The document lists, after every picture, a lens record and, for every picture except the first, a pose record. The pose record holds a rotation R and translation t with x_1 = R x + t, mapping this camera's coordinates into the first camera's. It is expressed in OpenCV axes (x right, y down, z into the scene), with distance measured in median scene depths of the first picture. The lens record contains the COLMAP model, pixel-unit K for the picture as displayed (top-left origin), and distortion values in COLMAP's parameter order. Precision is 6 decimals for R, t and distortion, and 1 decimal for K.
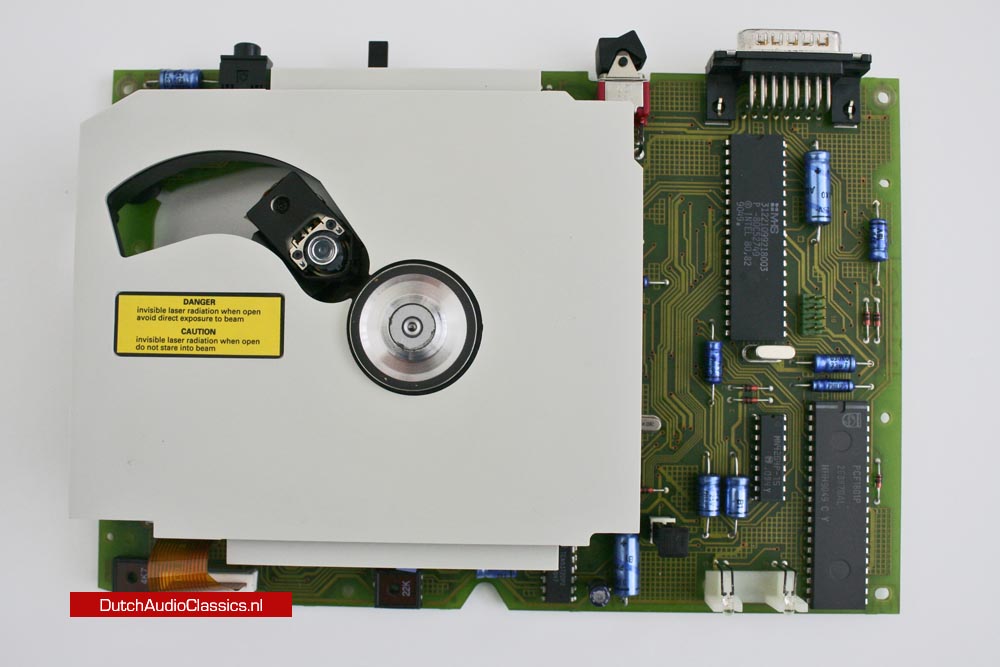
lens RADIAL K [[1078.1, 0, 499.9], [0, 1078.1, 335.4], [0, 0, 1]] dist [-0.085901, 0.000000]
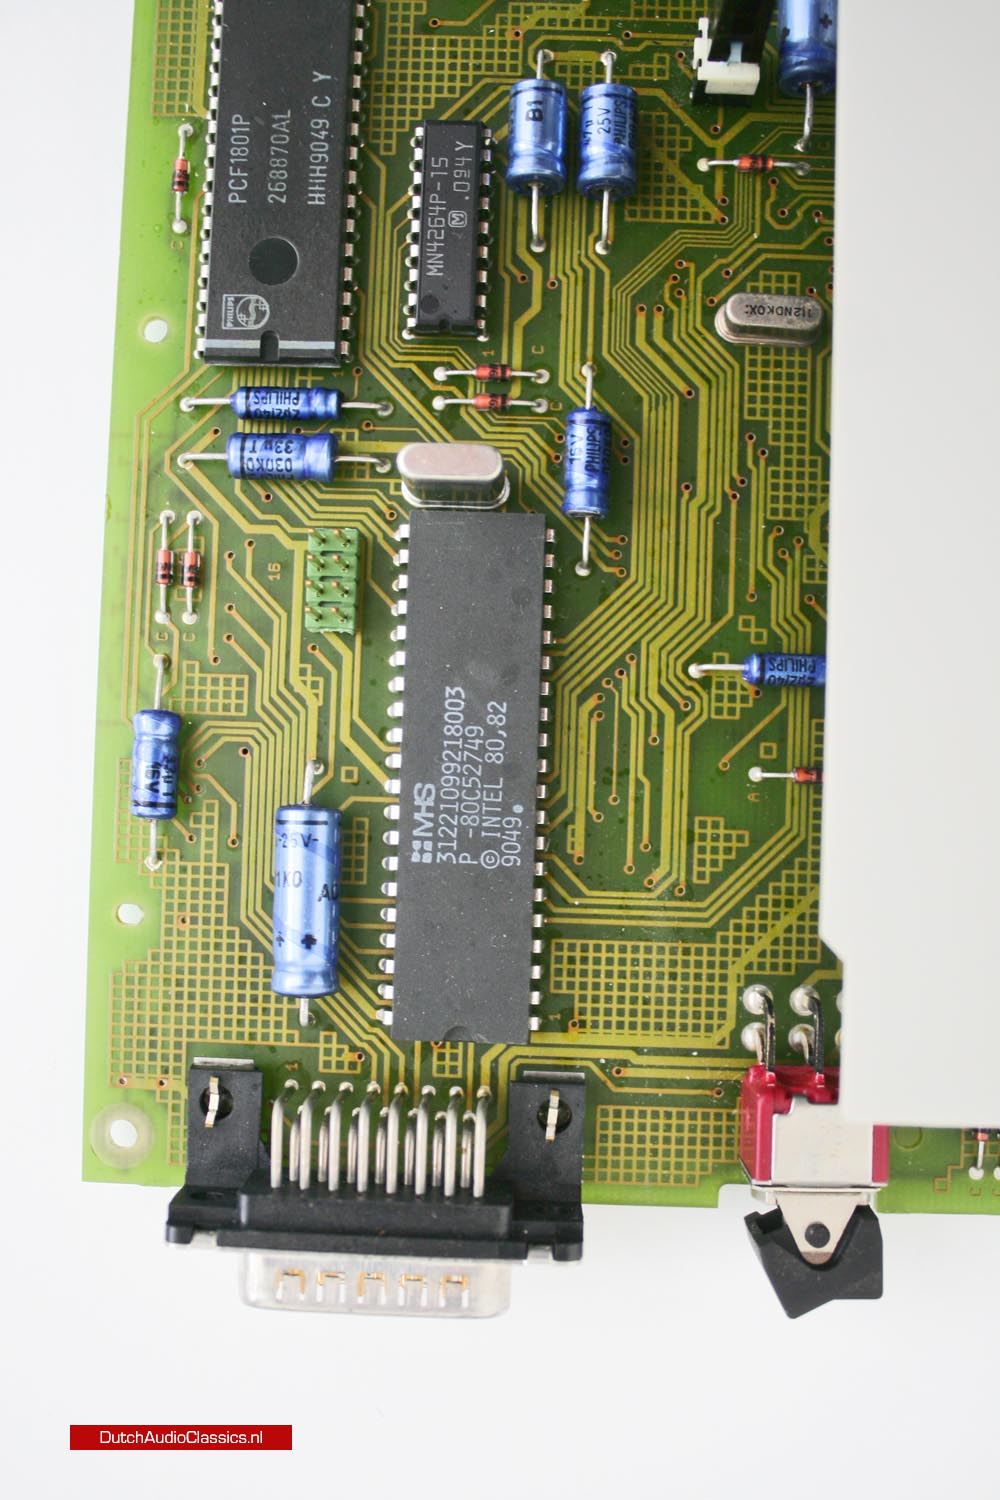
lens RADIAL K [[1617.1, 0, 506.9], [0, 1617.1, 757.5], [0, 0, 1]] dist [-0.085901, 0.000000]
pose [[-0.999608, -0.019177, 0.020376, 0.213202], [0.020709, -0.996749, 0.077864, -0.130393], [0.018817, 0.078255, 0.996756, 0.409813]]
